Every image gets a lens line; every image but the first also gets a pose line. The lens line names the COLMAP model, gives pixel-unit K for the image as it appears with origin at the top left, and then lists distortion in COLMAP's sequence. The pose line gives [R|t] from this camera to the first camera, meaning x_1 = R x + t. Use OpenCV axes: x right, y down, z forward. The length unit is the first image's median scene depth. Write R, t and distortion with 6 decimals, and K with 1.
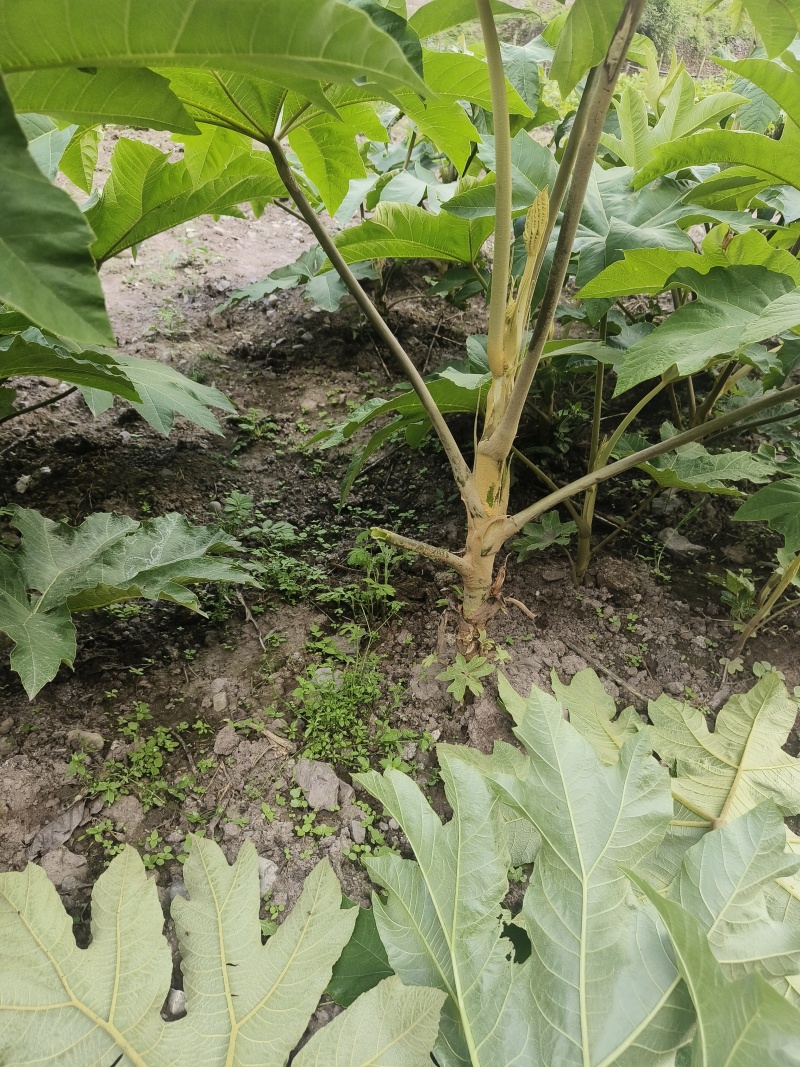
lens RADIAL K [[700.3, 0, 400.0], [0, 700.3, 533.5], [0, 0, 1]] dist [0.024099, -0.048397]
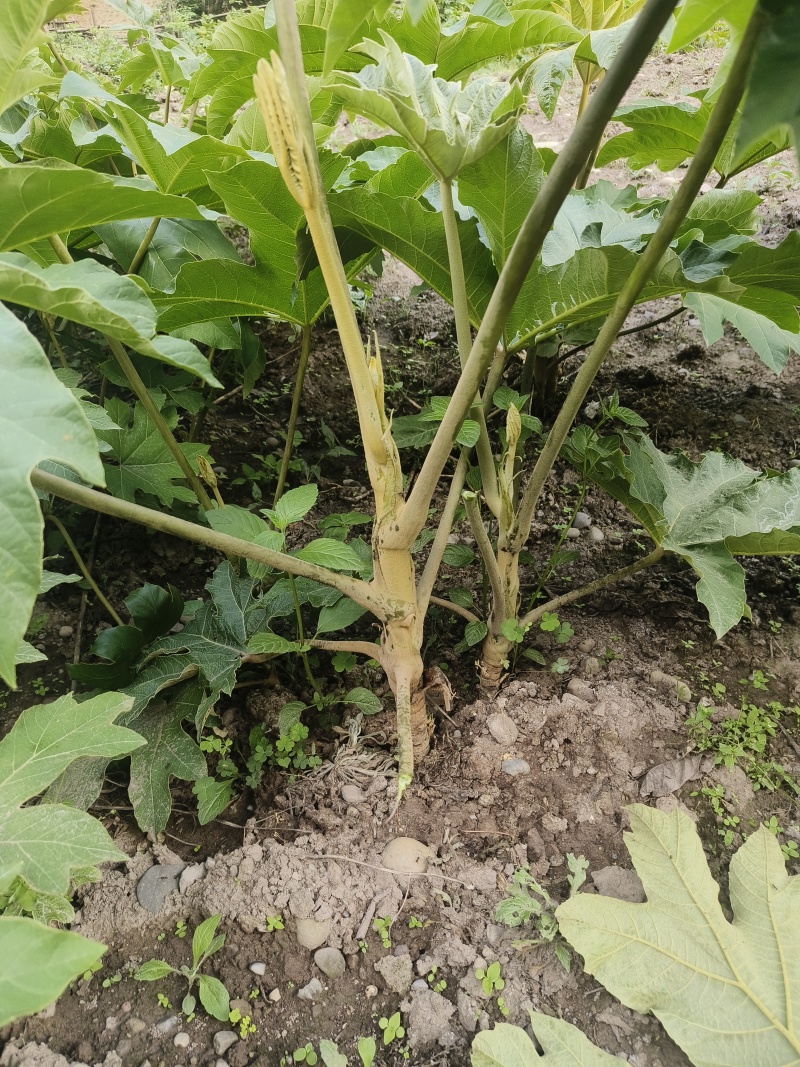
lens RADIAL K [[700.3, 0, 400.0], [0, 700.3, 533.5], [0, 0, 1]] dist [0.024099, -0.048397]
pose [[0.832447, 0.226946, -0.505497, -0.215256], [-0.192042, 0.973901, 0.120986, 0.032938], [0.519761, -0.003637, 0.854304, -0.000033]]
